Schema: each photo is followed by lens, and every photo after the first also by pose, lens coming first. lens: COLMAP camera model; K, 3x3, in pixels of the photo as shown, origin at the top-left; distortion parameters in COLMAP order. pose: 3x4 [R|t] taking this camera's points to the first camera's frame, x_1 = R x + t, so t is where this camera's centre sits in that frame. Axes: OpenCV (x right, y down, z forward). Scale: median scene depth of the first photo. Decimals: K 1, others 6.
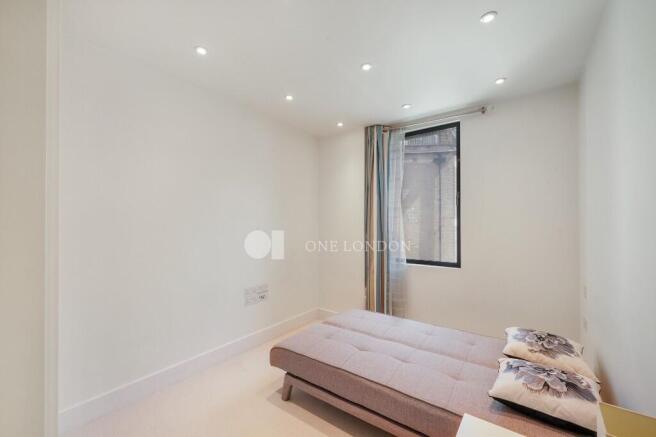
lens RADIAL K [[275.6, 0, 325.8], [0, 275.6, 221.8], [0, 0, 1]] dist [0.001863, -0.000163]
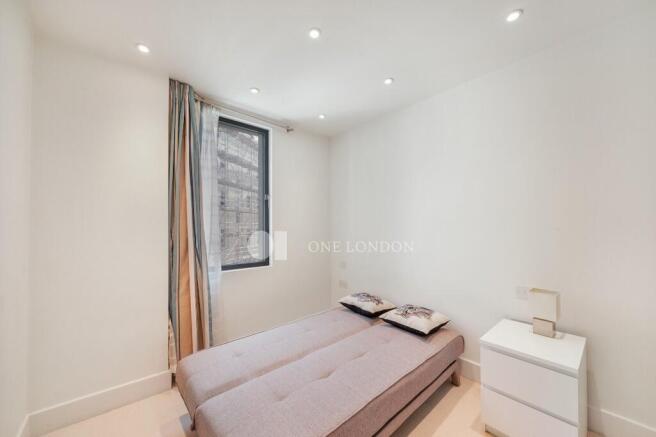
lens RADIAL K [[246.1, 0, 326.1], [0, 246.1, 221.8], [0, 0, 1]] dist [-0.000523, -0.000065]
pose [[0.207231, 0.016585, 0.978152, -0.371050], [-0.004875, 0.999861, -0.015920, 0.010851], [-0.978280, -0.001469, 0.207283, 0.530718]]
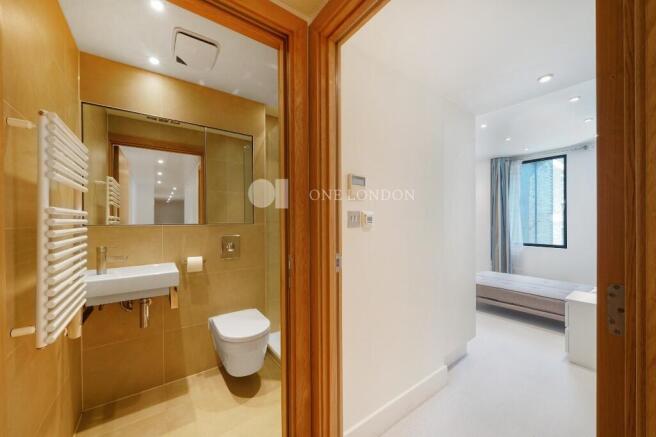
lens RADIAL K [[246.1, 0, 326.1], [0, 246.1, 221.8], [0, 0, 1]] dist [-0.000523, -0.000065]
pose [[0.955827, -0.005759, -0.293873, -0.362106], [0.009911, 0.999871, 0.012643, -0.013858], [0.293762, -0.014997, 0.955761, -0.653185]]
